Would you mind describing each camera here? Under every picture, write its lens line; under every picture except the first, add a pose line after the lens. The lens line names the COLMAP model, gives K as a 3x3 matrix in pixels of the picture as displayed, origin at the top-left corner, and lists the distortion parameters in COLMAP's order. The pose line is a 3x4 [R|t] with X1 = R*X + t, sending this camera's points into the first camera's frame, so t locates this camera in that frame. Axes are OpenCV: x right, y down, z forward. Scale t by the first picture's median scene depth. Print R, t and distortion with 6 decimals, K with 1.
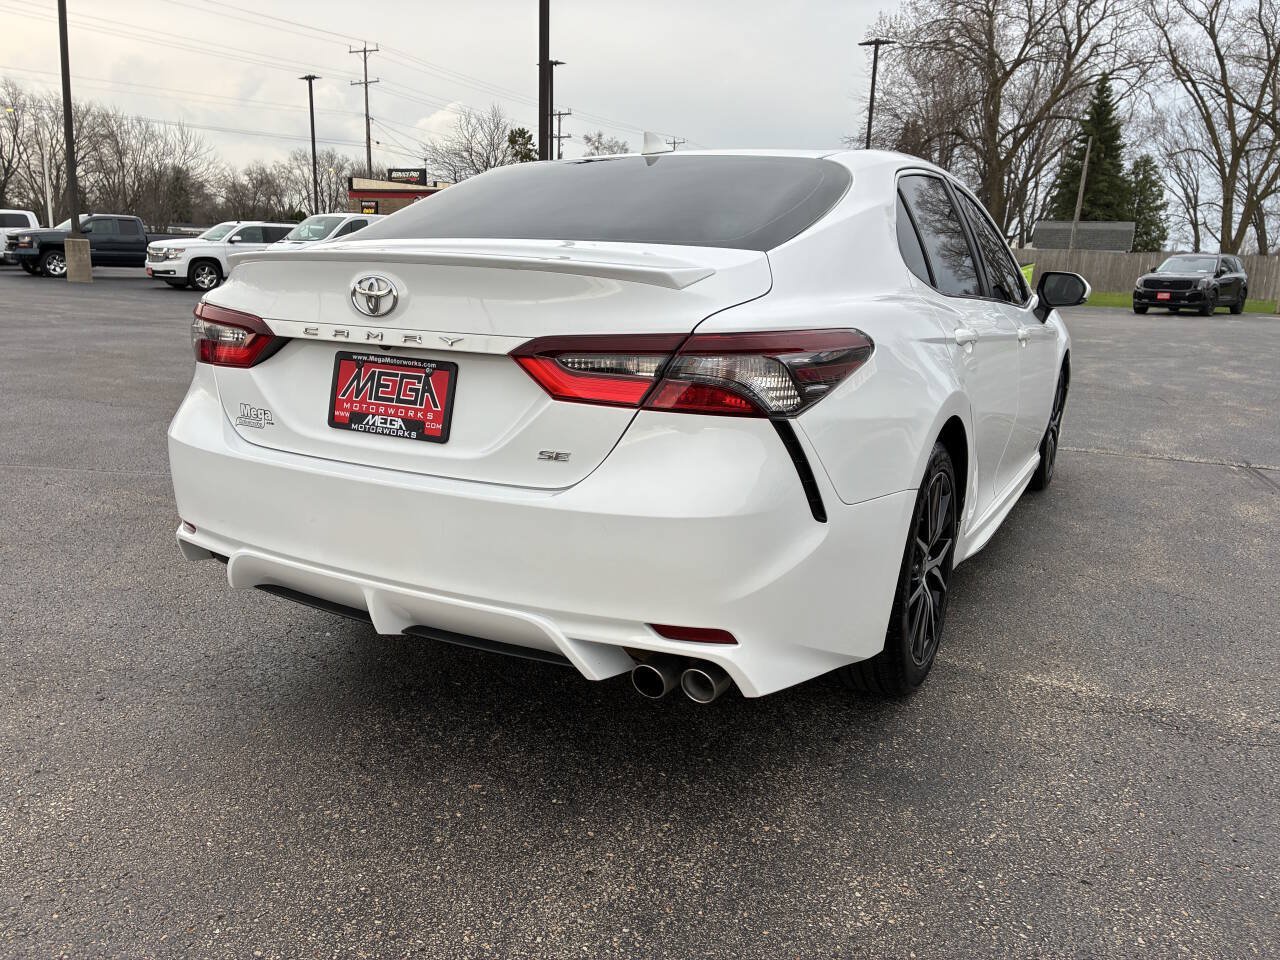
lens RADIAL K [[974.5, 0, 631.2], [0, 974.5, 460.1], [0, 0, 1]] dist [0.055612, -0.066035]
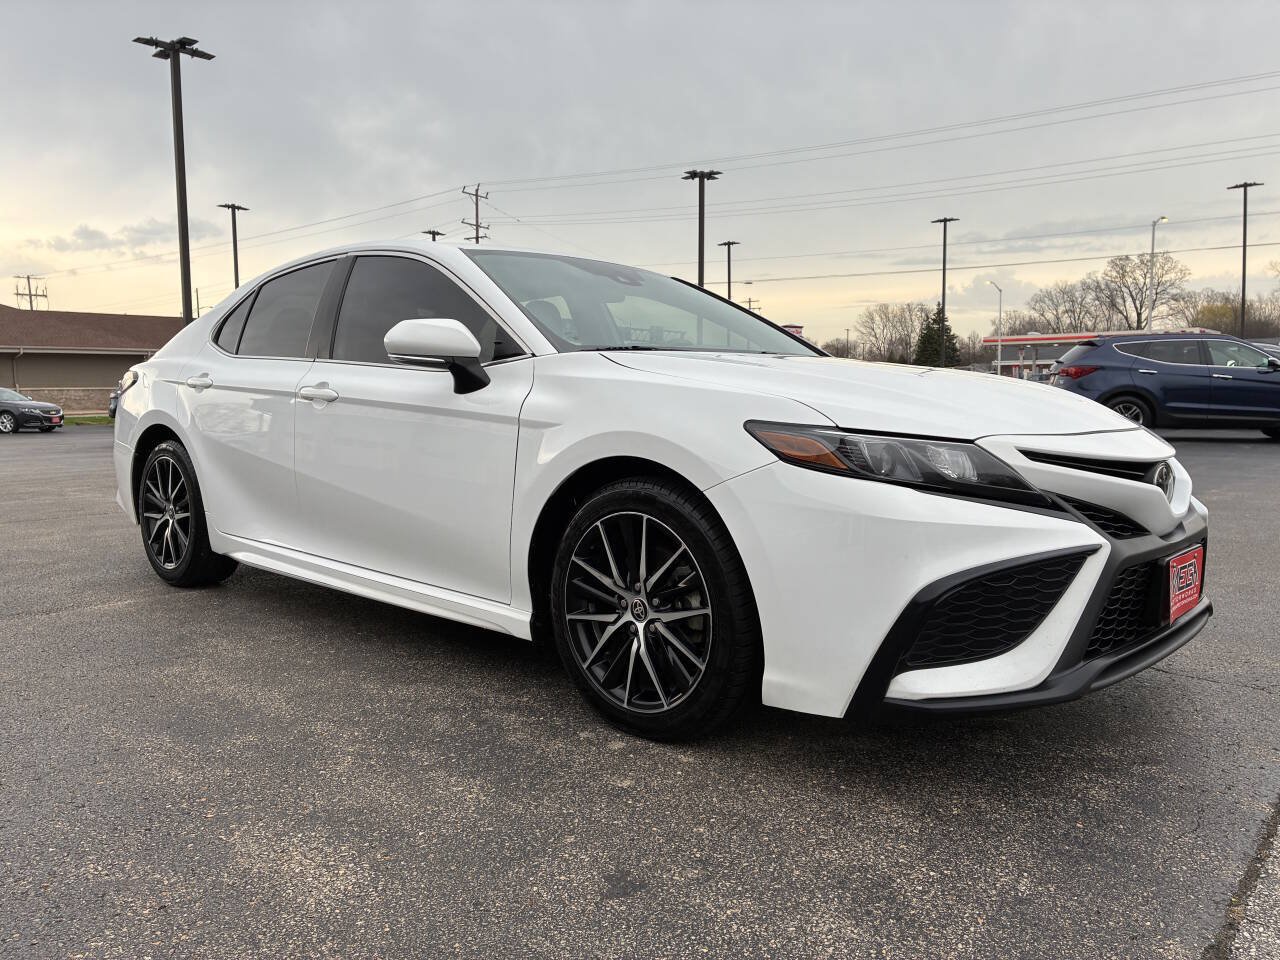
lens RADIAL K [[968.1, 0, 640.0], [0, 968.1, 480.0], [0, 0, 1]] dist [0.065573, -0.076806]
pose [[-0.244124, 0.062900, -0.967702, 1.758376], [-0.199794, 0.973223, 0.113662, -0.306522], [0.948939, 0.221088, -0.225021, 2.158831]]
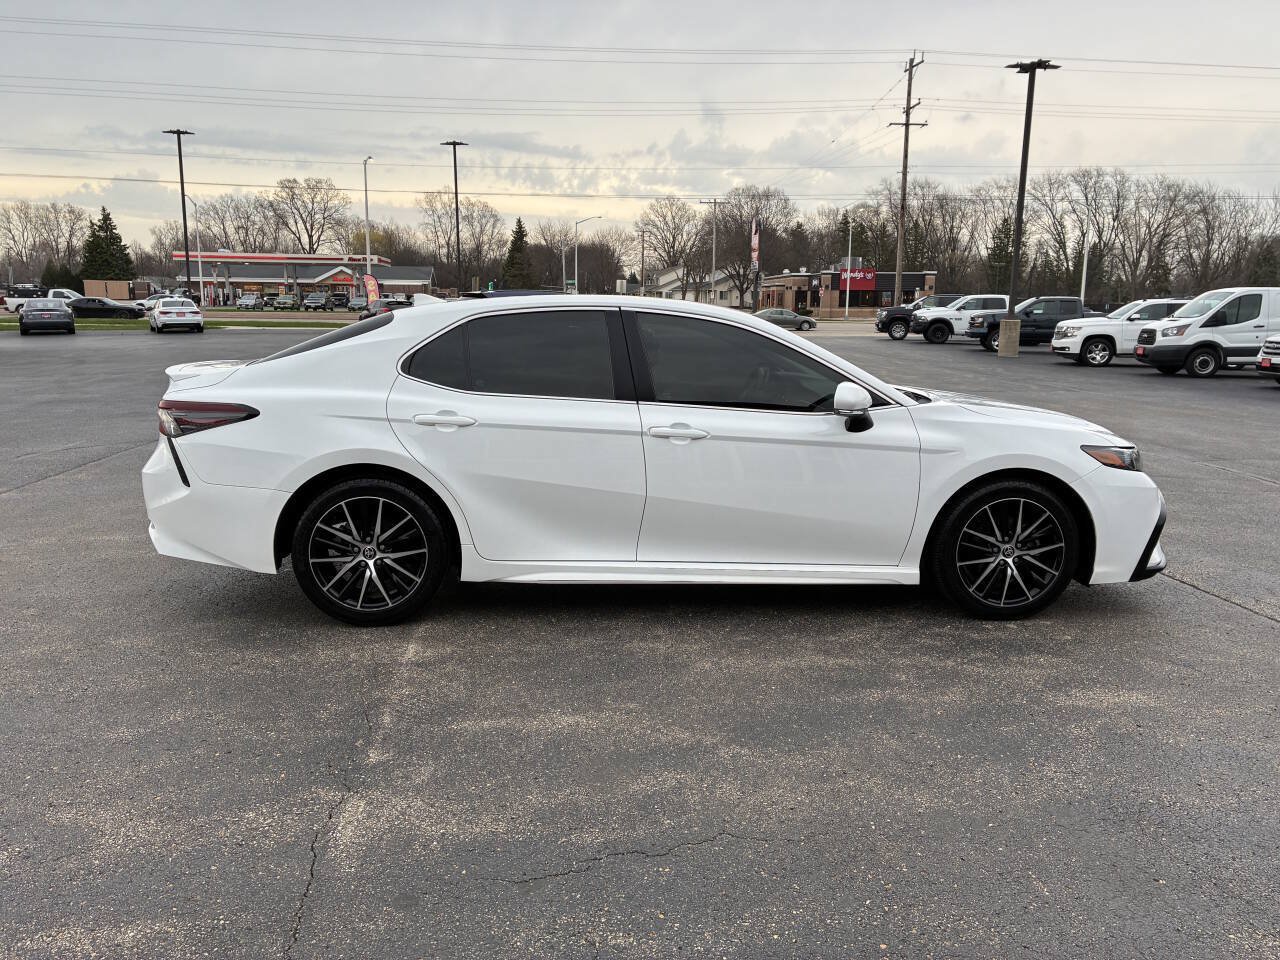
lens RADIAL K [[977.0, 0, 650.7], [0, 977.0, 453.5], [0, 0, 1]] dist [0.049096, -0.055185]
pose [[0.542009, 0.103062, -0.834029, 1.935281], [-0.167042, 0.985861, 0.013268, -0.160372], [0.823604, 0.132126, 0.551561, 0.451656]]
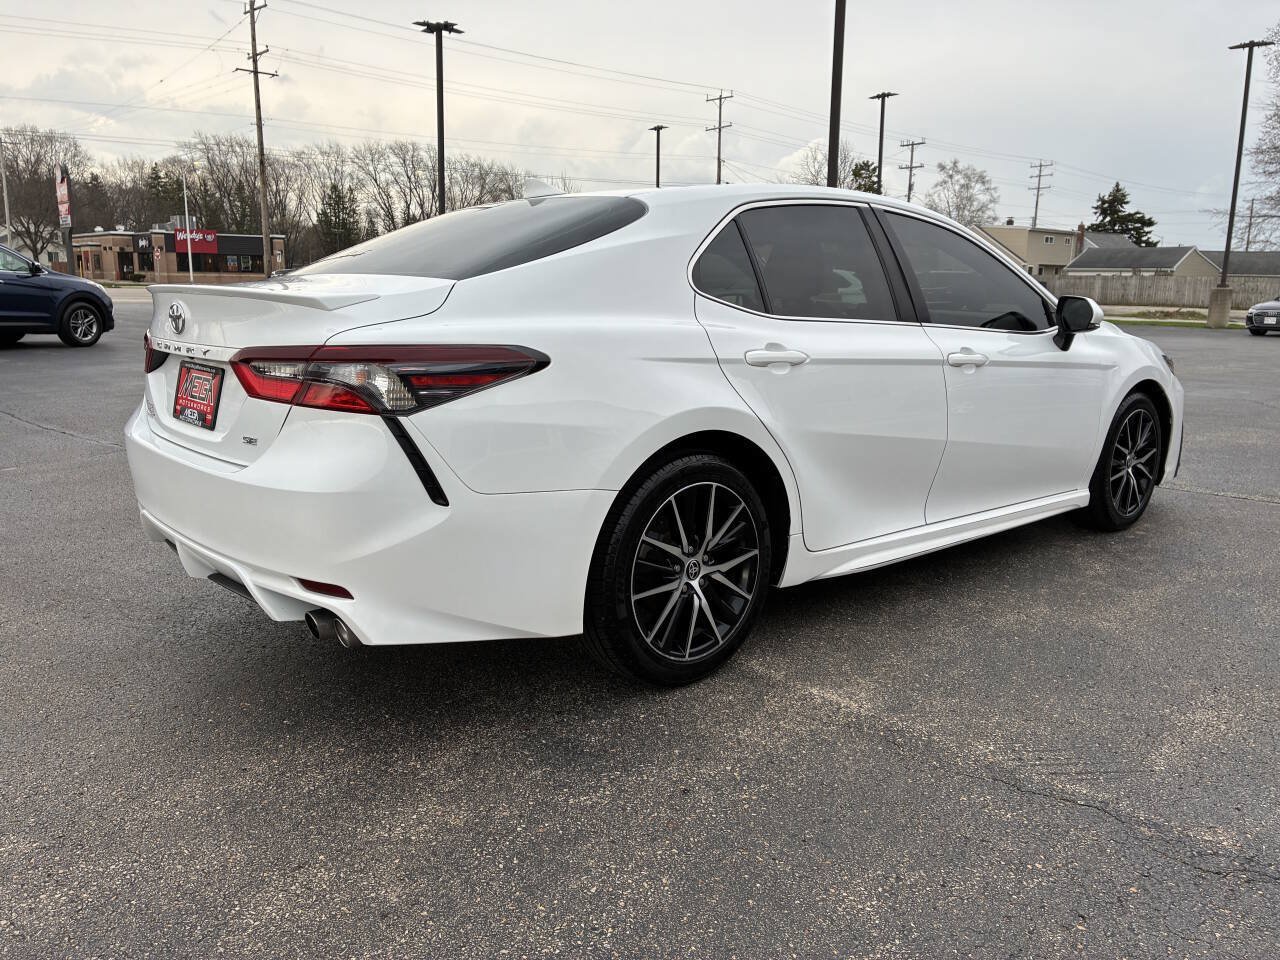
lens RADIAL K [[973.4, 0, 648.8], [0, 973.4, 461.4], [0, 0, 1]] dist [0.074247, -0.091642]
pose [[0.943228, 0.043504, -0.329285, 0.599462], [-0.054107, 0.998268, -0.023100, 0.017269], [0.327709, 0.039605, 0.943948, -0.031212]]
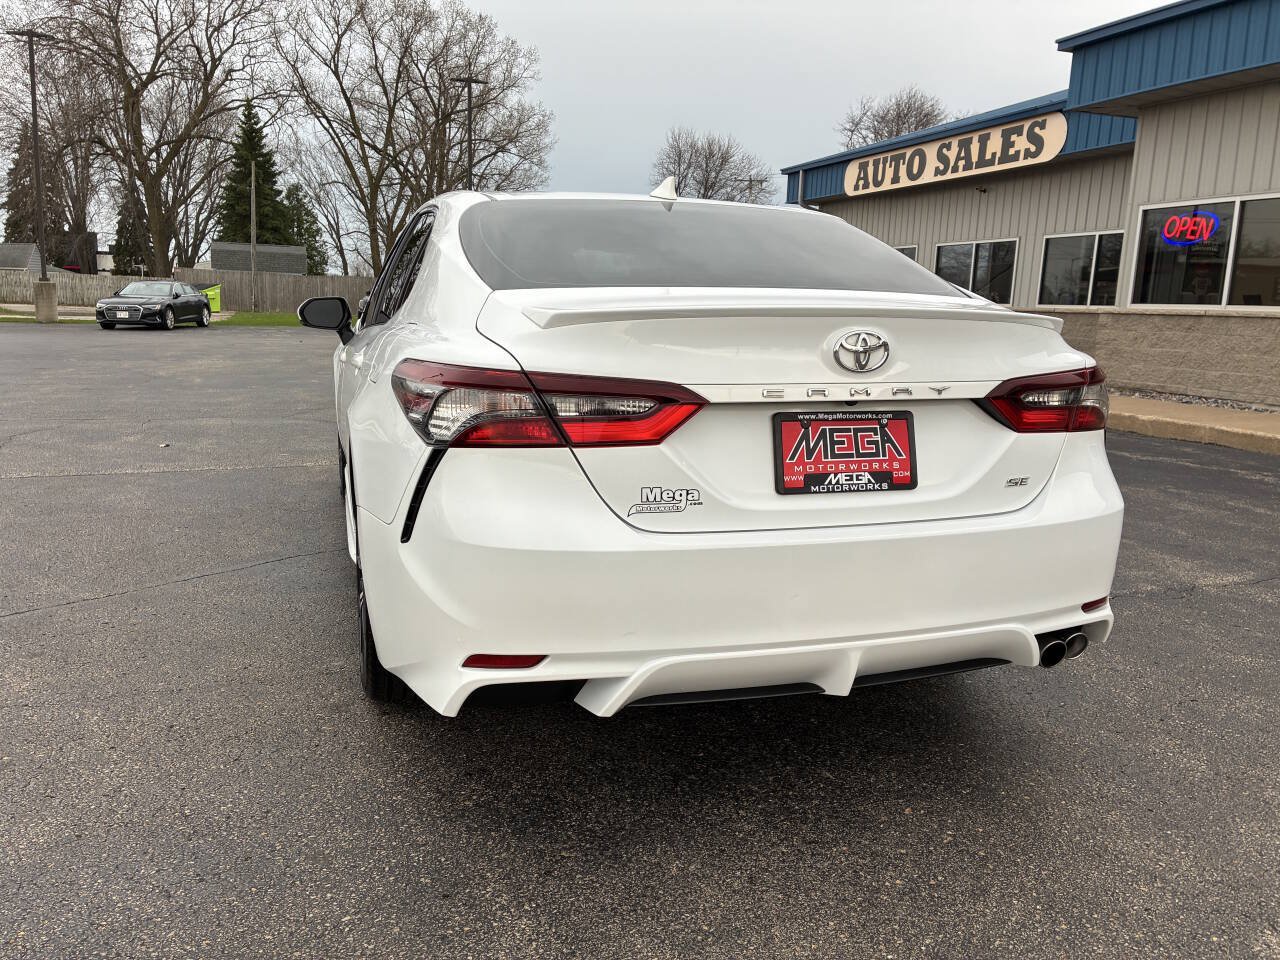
lens RADIAL K [[976.5, 0, 640.0], [0, 976.5, 480.0], [0, 0, 1]] dist [0.069719, -0.089936]
pose [[0.680987, -0.143192, 0.718159, -0.868871], [0.143912, 0.987741, 0.060480, -0.100451], [-0.718016, 0.062165, 0.693245, 0.369387]]
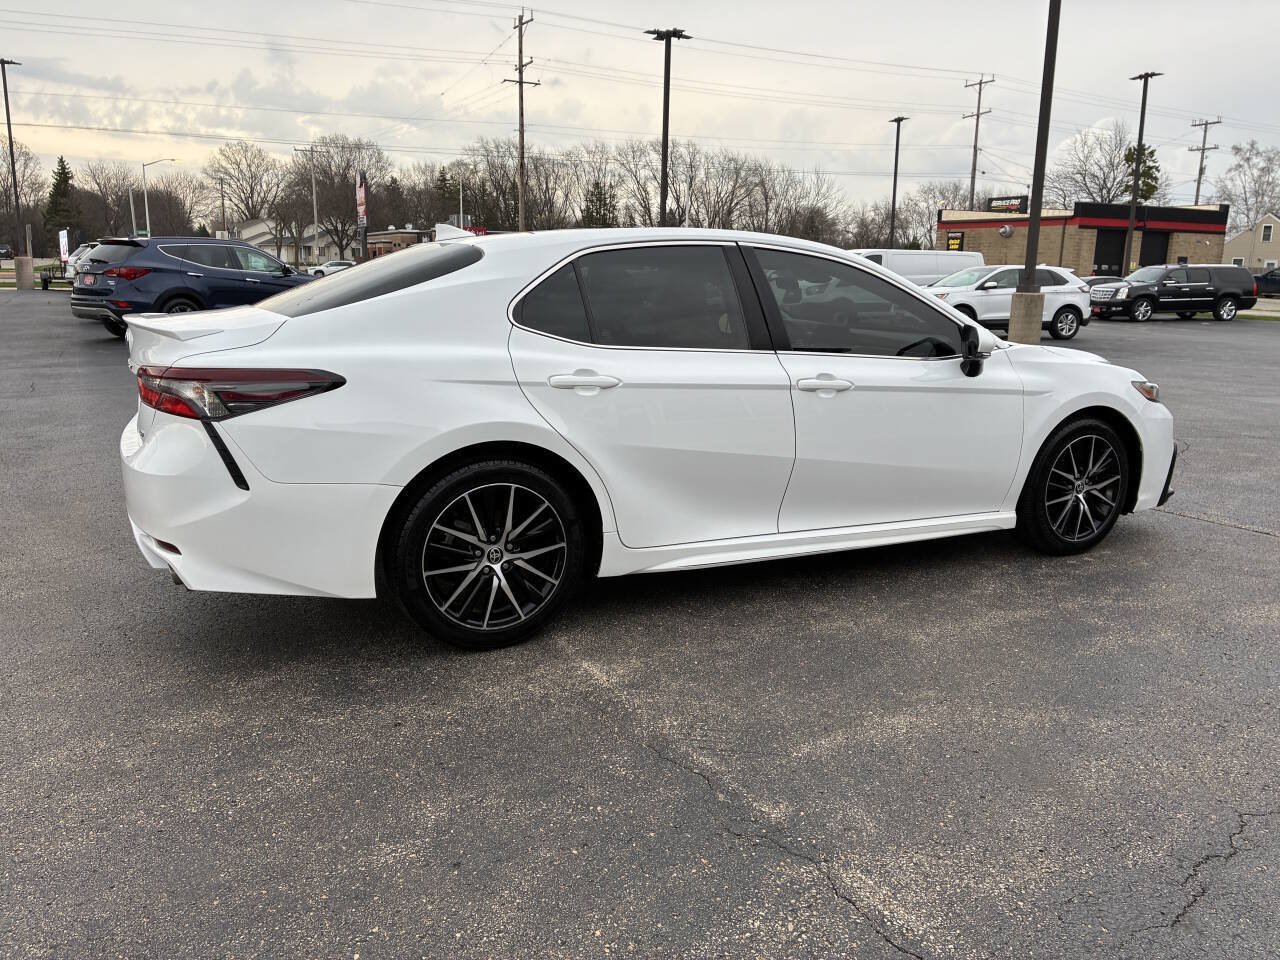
lens RADIAL K [[977.0, 0, 650.7], [0, 977.0, 453.5], [0, 0, 1]] dist [0.049096, -0.055185]
pose [[0.829449, 0.087447, -0.551696, 1.174377], [-0.106720, 0.994285, -0.002847, -0.044099], [0.548294, 0.061238, 0.834041, 0.023149]]
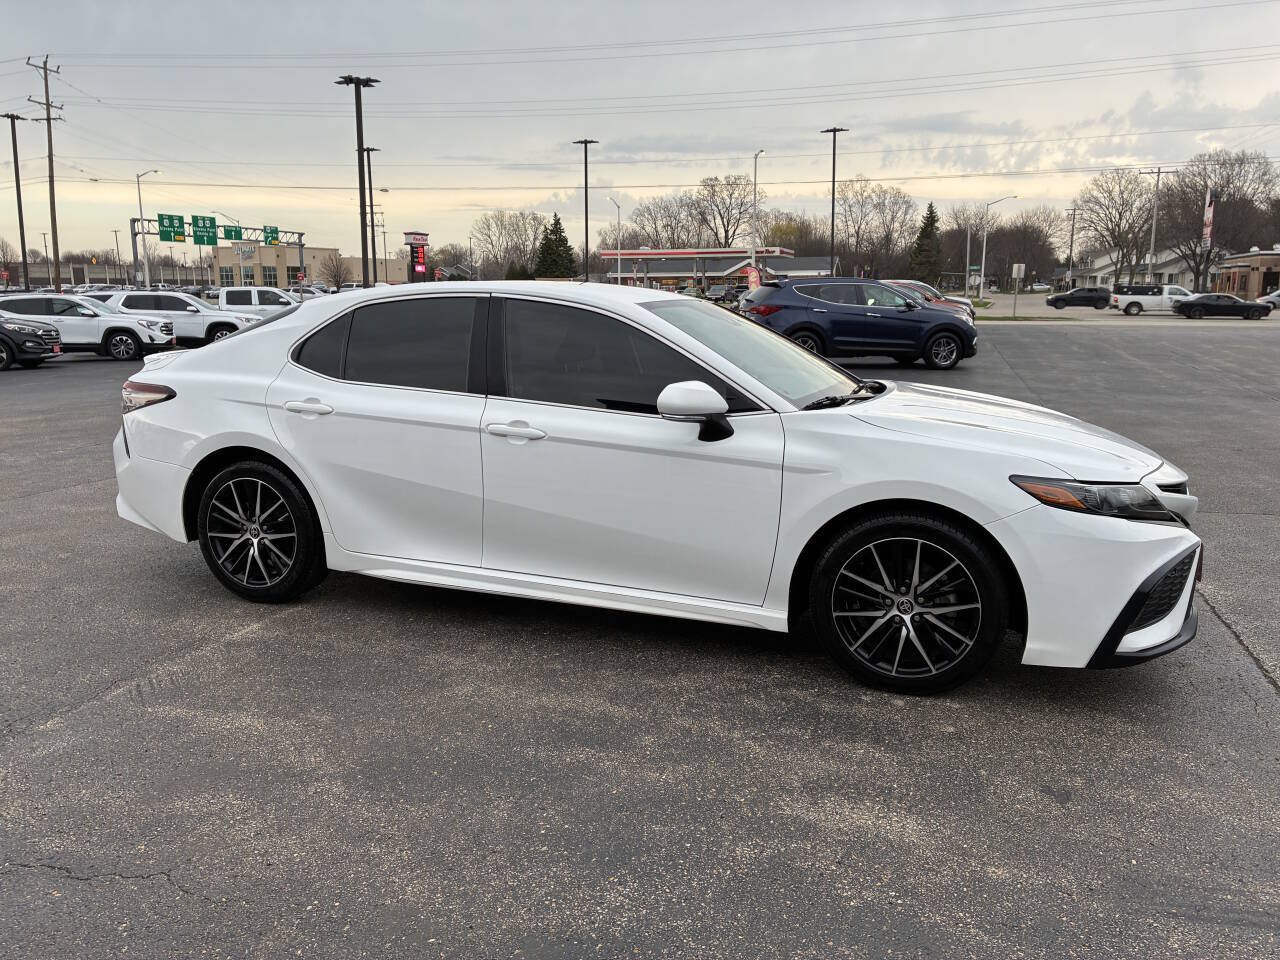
lens RADIAL K [[974.5, 0, 631.2], [0, 974.5, 460.1], [0, 0, 1]] dist [0.055612, -0.066035]
pose [[0.135809, 0.138552, -0.980999, 2.083585], [-0.198933, 0.973820, 0.109997, -0.341113], [0.970557, 0.180215, 0.159816, 1.350387]]
